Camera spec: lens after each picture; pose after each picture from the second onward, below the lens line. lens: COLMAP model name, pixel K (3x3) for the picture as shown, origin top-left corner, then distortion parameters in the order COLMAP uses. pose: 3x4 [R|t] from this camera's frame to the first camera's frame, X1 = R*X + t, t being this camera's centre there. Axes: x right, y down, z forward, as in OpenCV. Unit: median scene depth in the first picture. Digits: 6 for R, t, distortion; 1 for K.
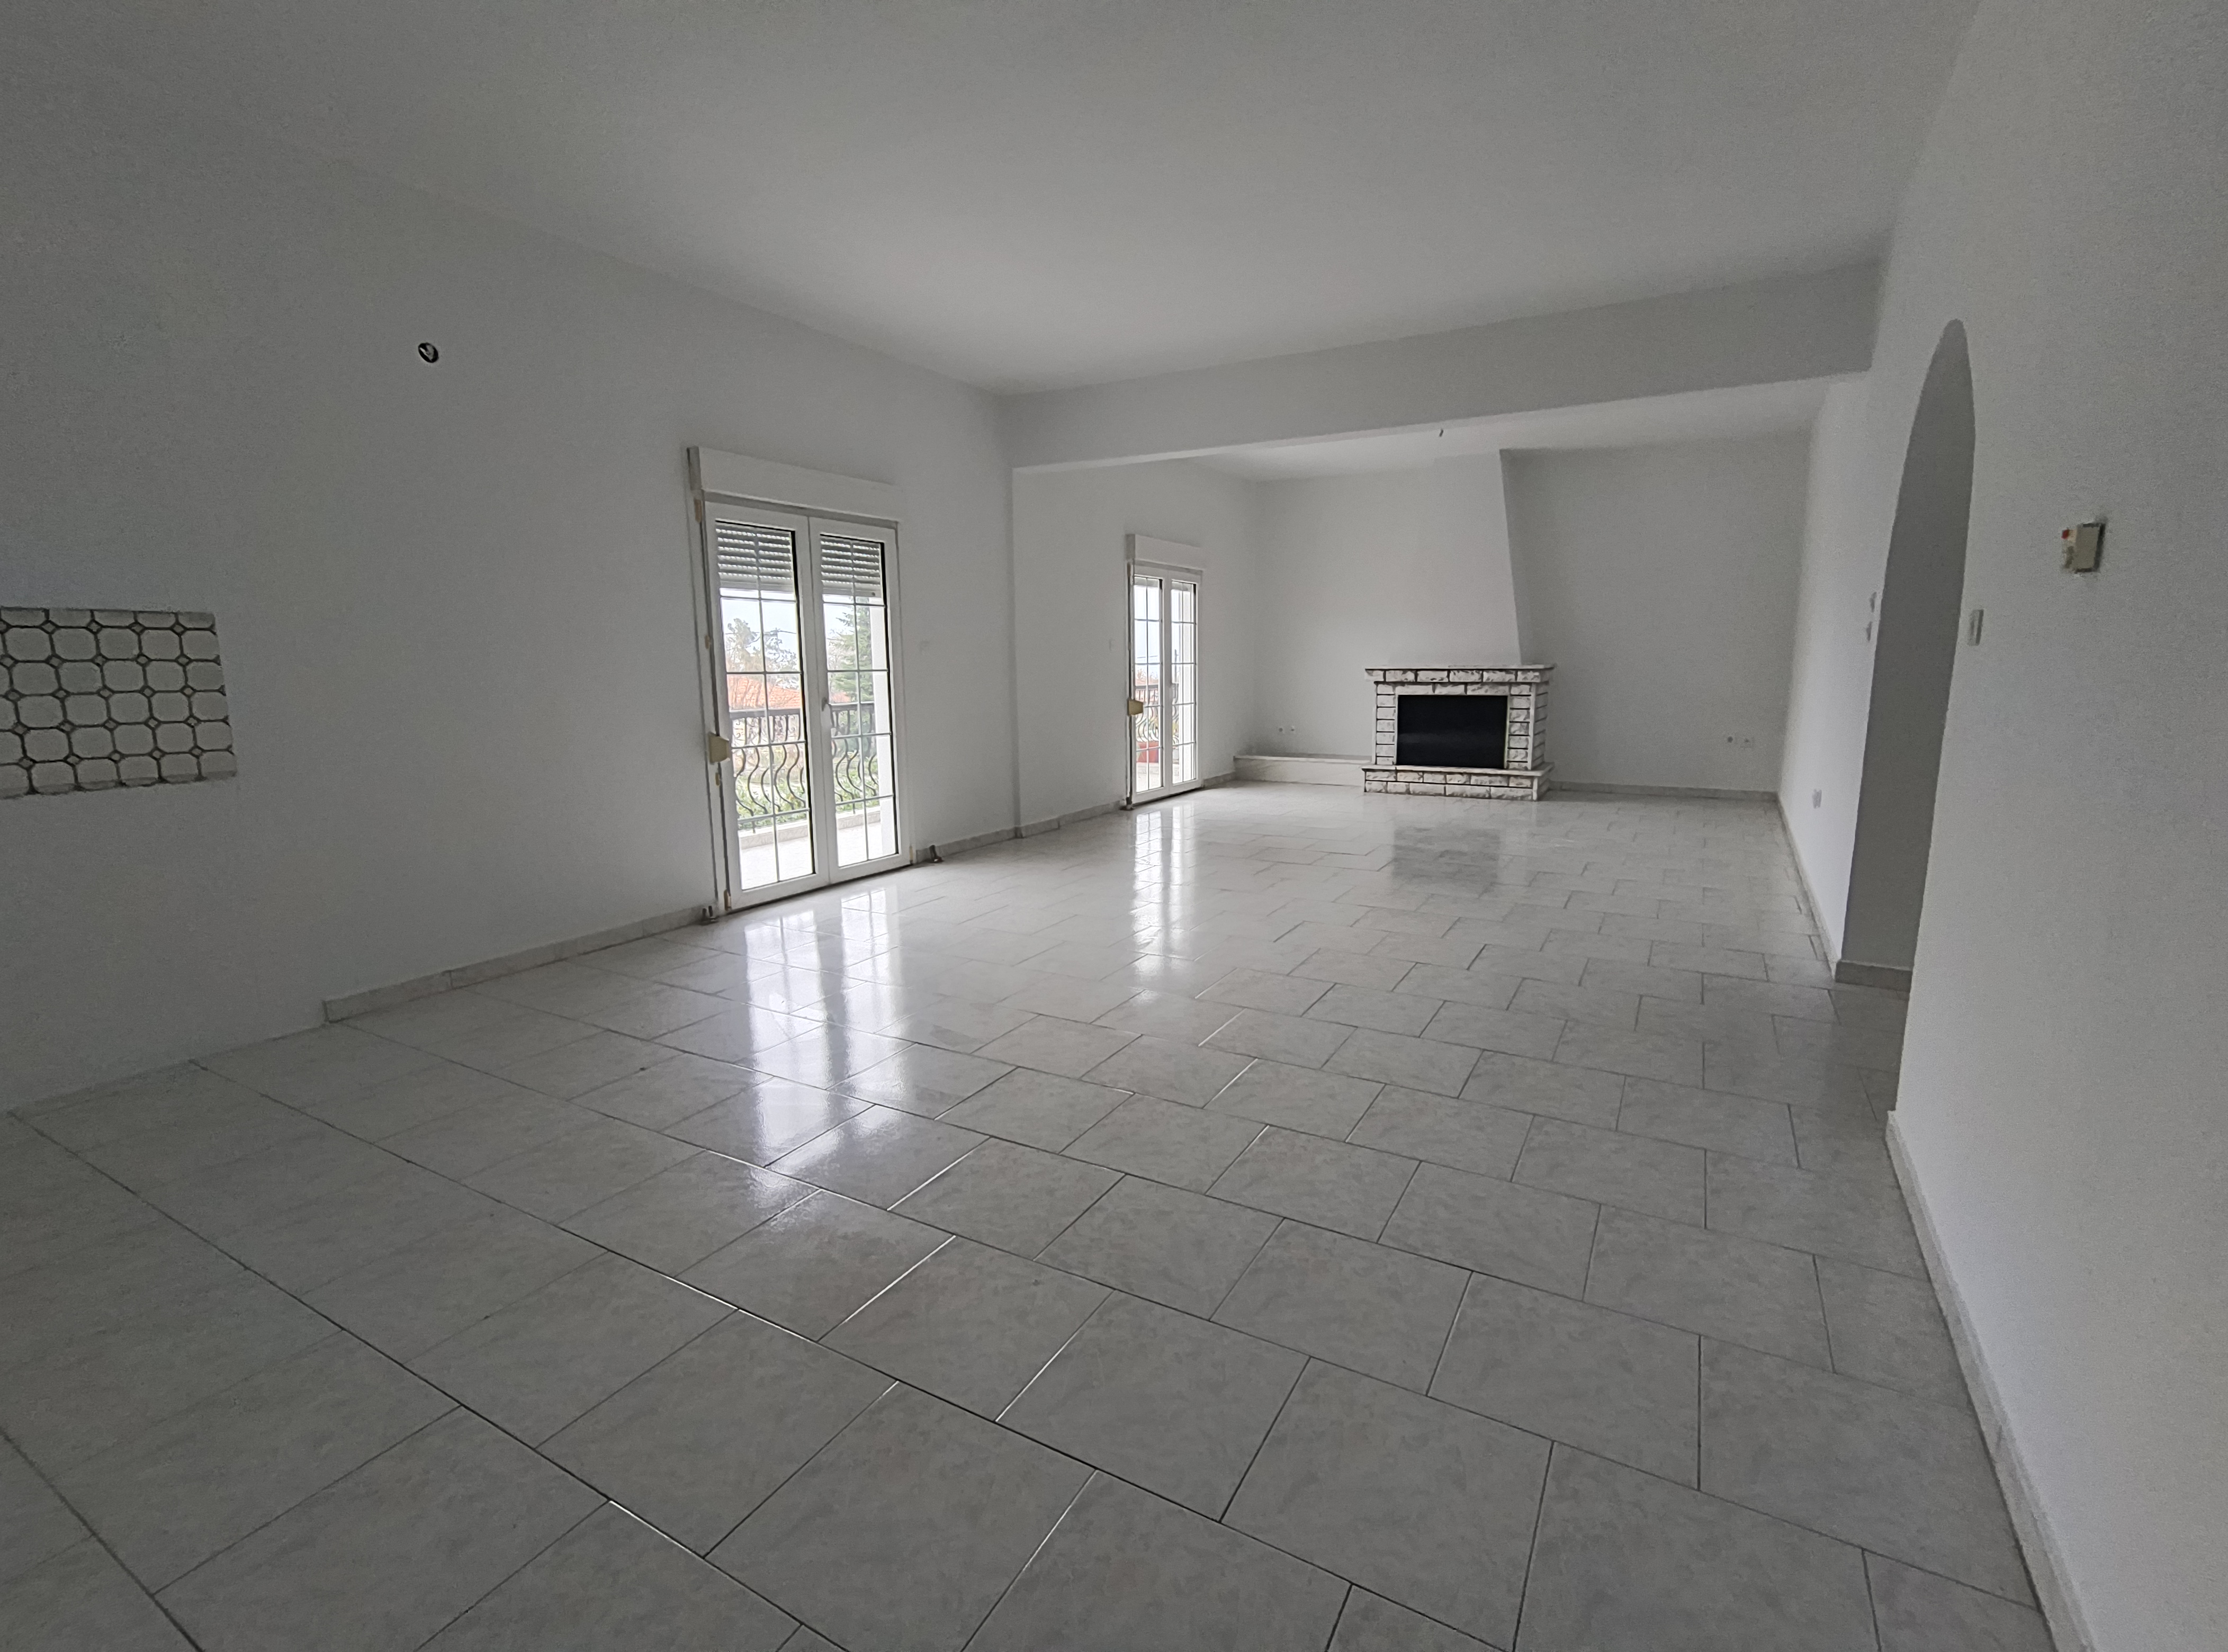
lens RADIAL K [[1013.0, 0, 1123.7], [0, 1013.0, 822.9], [0, 0, 1]] dist [-0.003346, -0.000099]
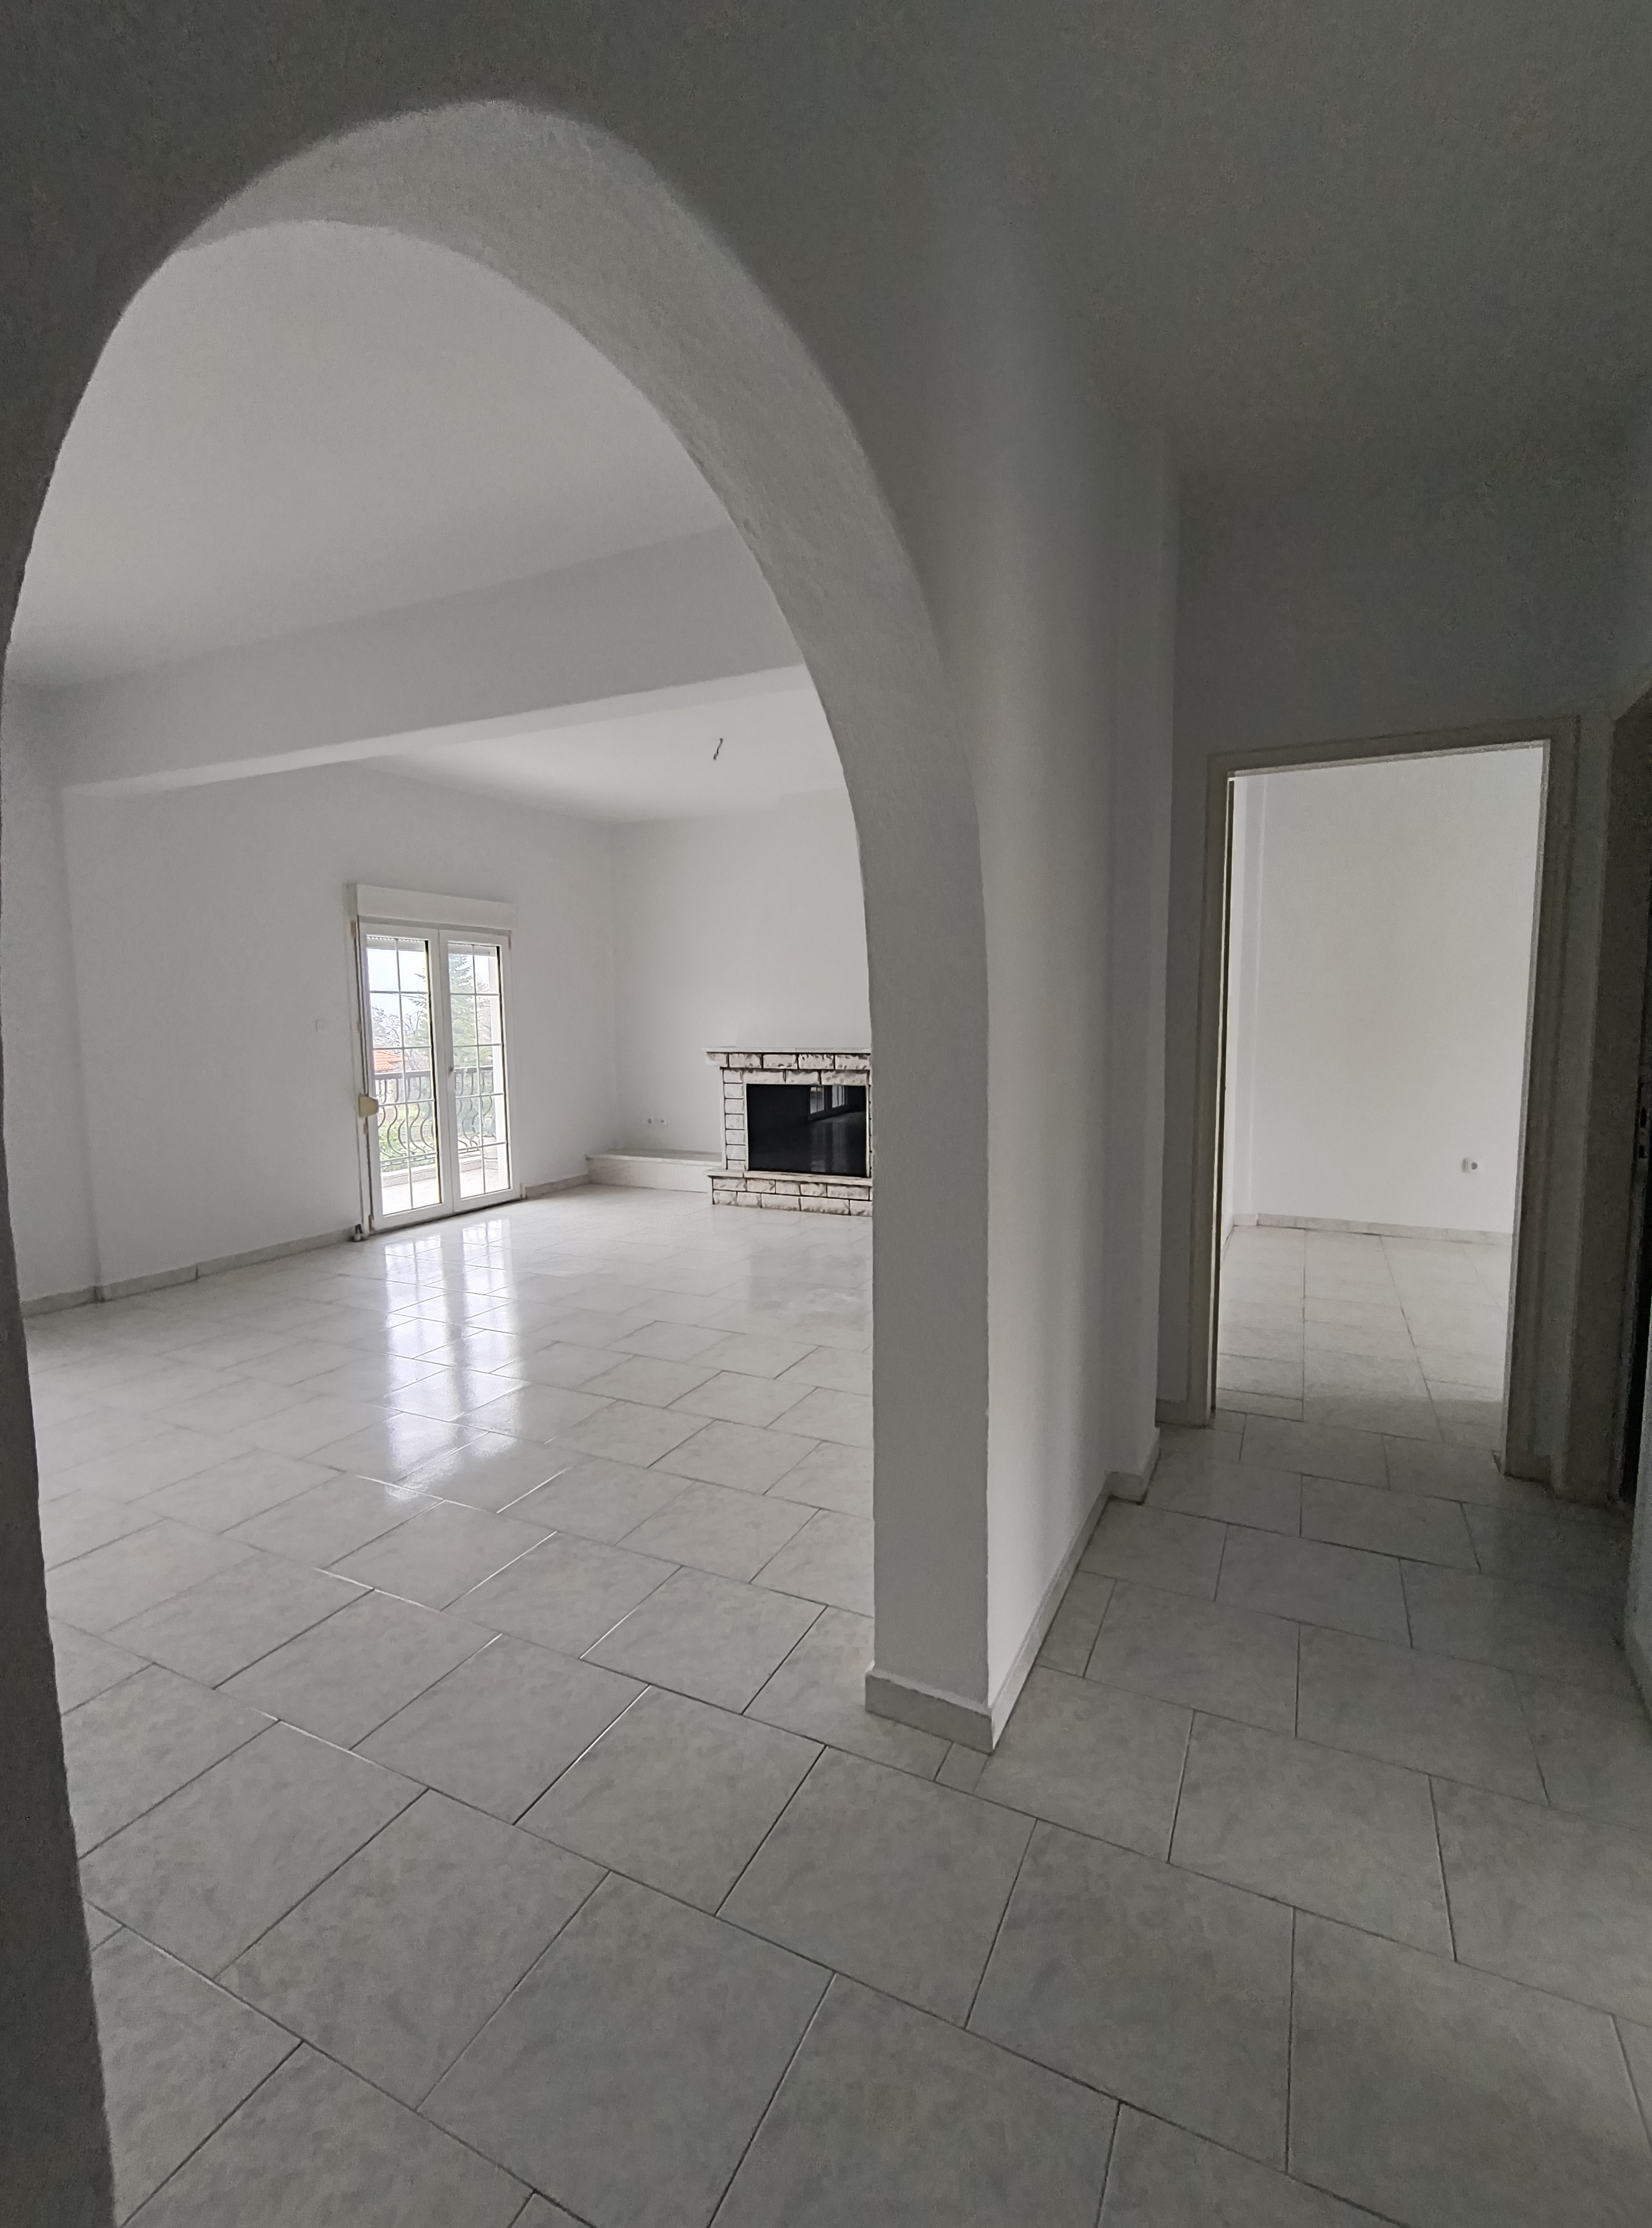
lens RADIAL K [[1013.0, 0, 804.9], [0, 1013.0, 1136.6], [0, 0, 1]] dist [-0.003346, -0.000099]
pose [[0.998104, -0.009059, 0.060881, 0.272670], [0.011778, 0.998942, -0.044445, -0.049357], [-0.060414, 0.045078, 0.997155, 0.202593]]
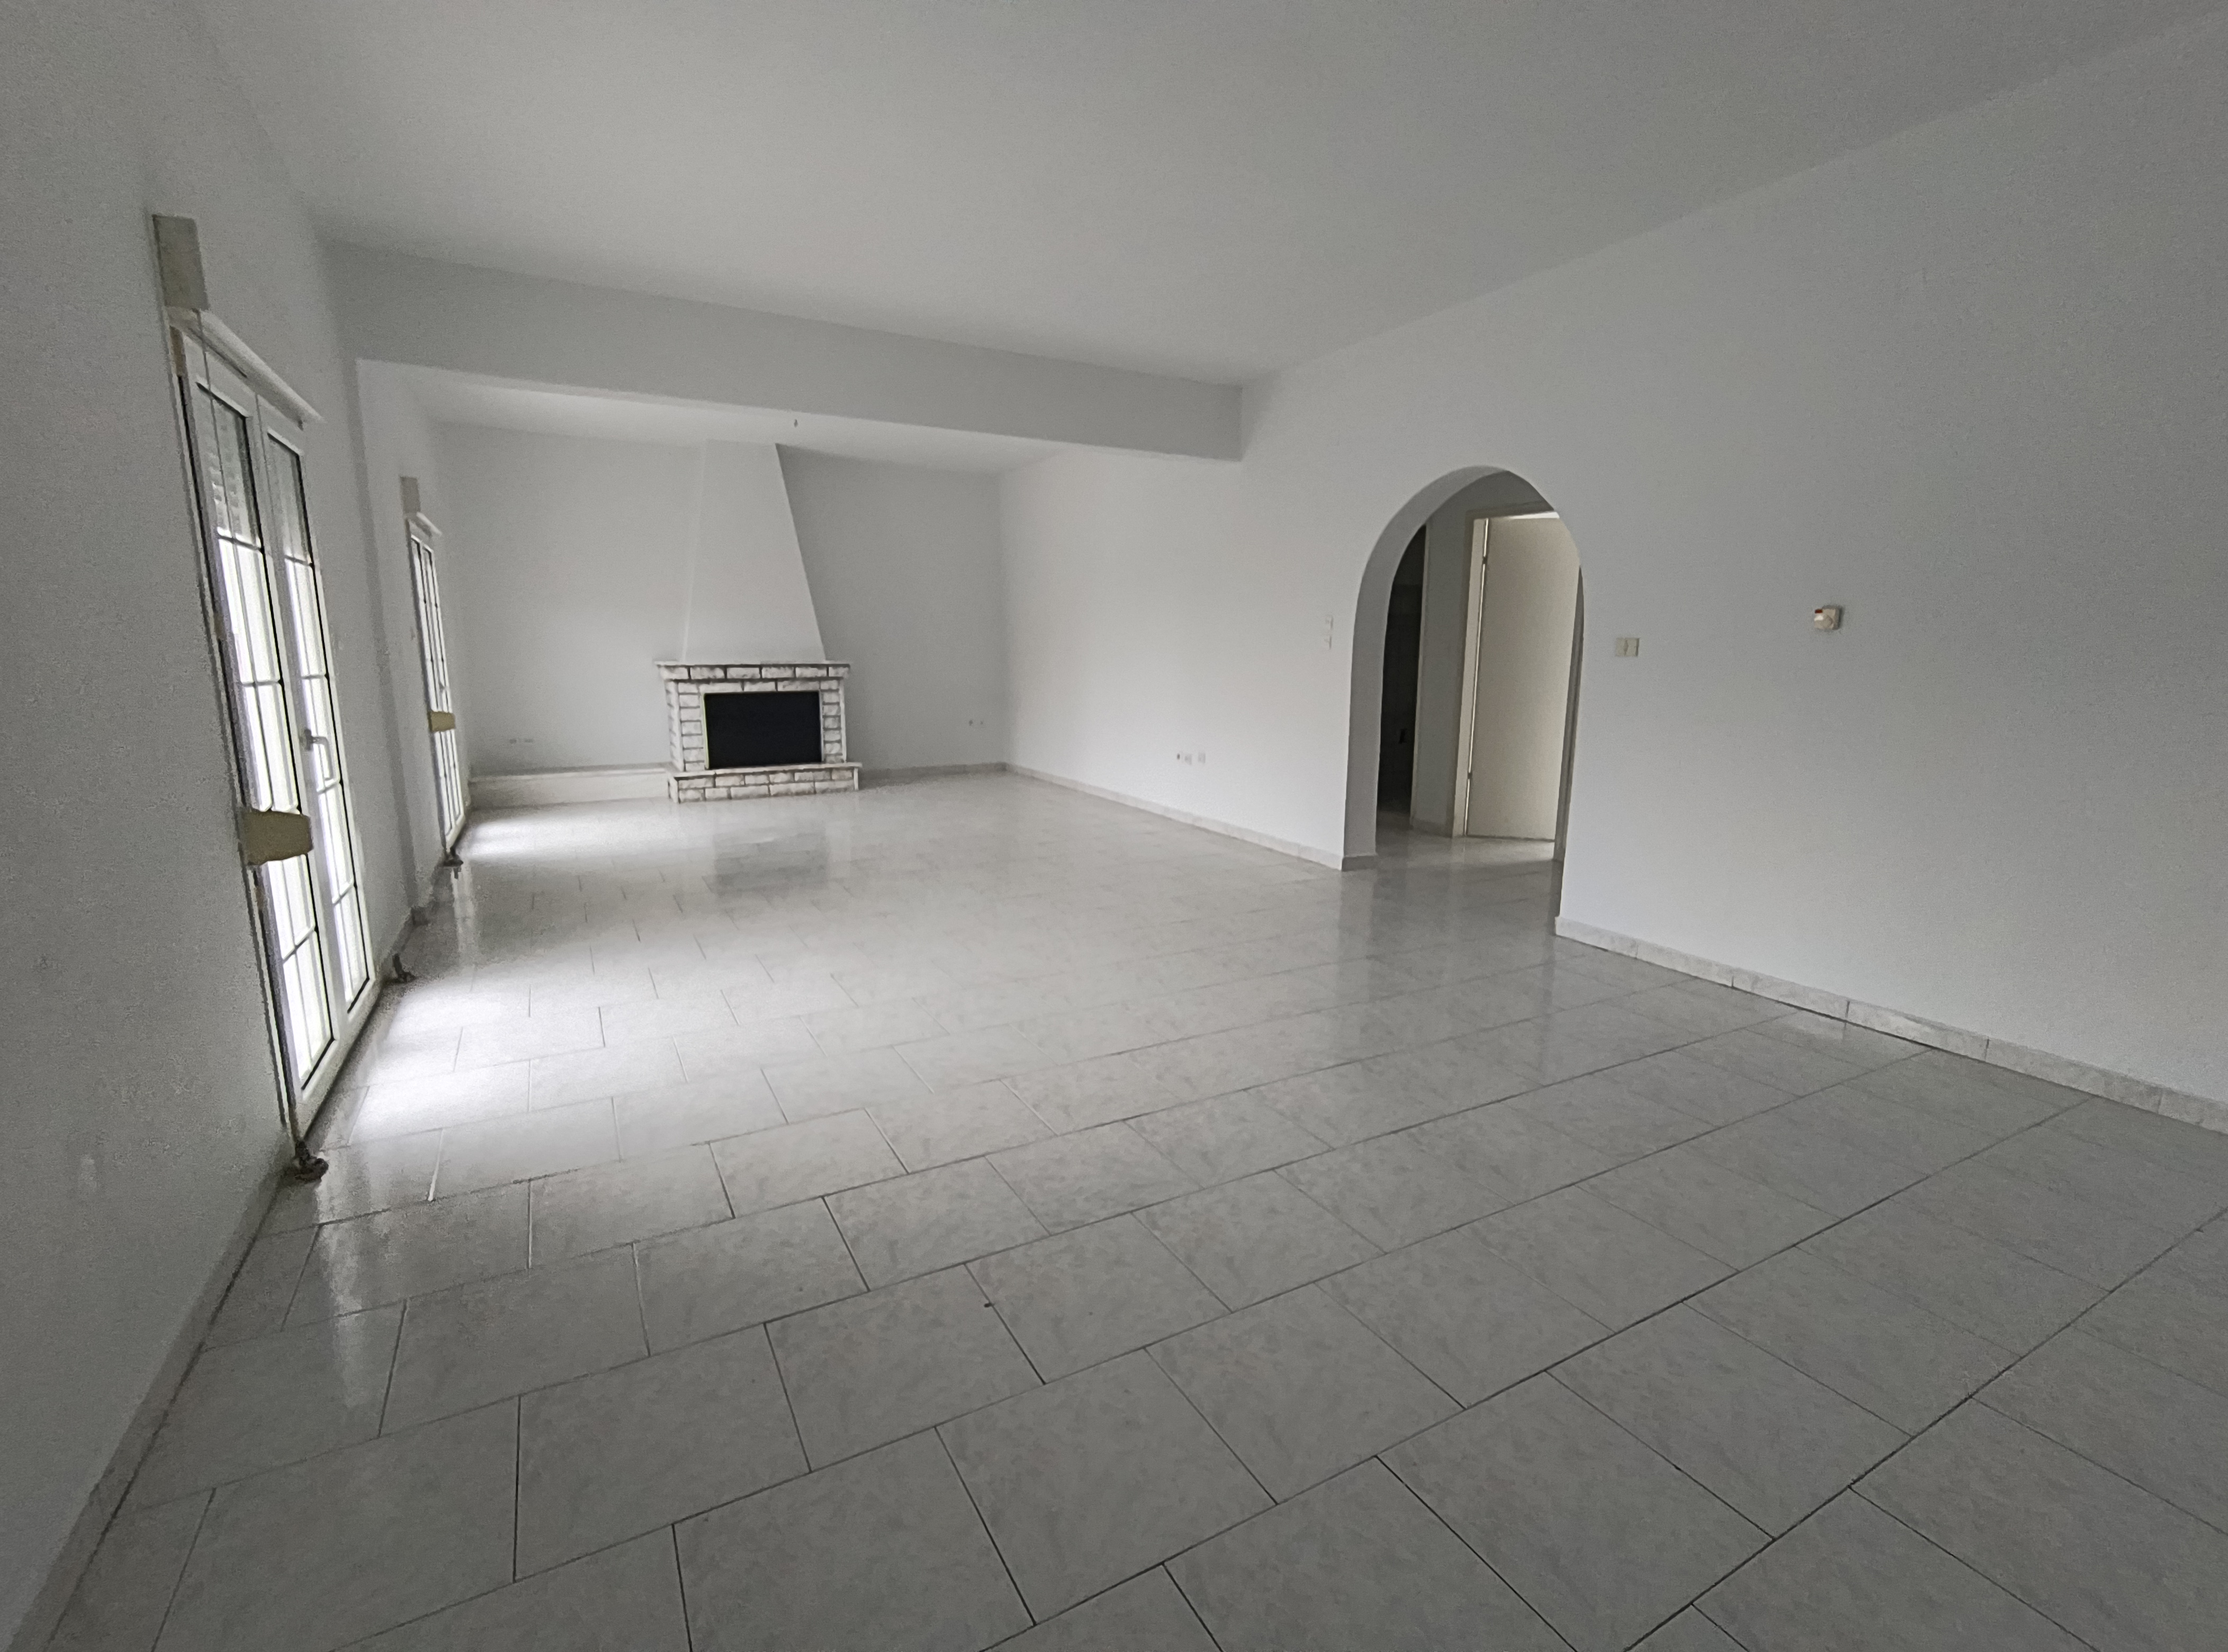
lens RADIAL K [[1013.0, 0, 1122.5], [0, 1013.0, 824.2], [0, 0, 1]] dist [-0.003346, -0.000099]
pose [[0.503754, -0.138092, 0.852738, -0.341844], [0.133455, 0.987730, 0.081114, -0.033765], [-0.853476, 0.072940, 0.516002, 0.214779]]
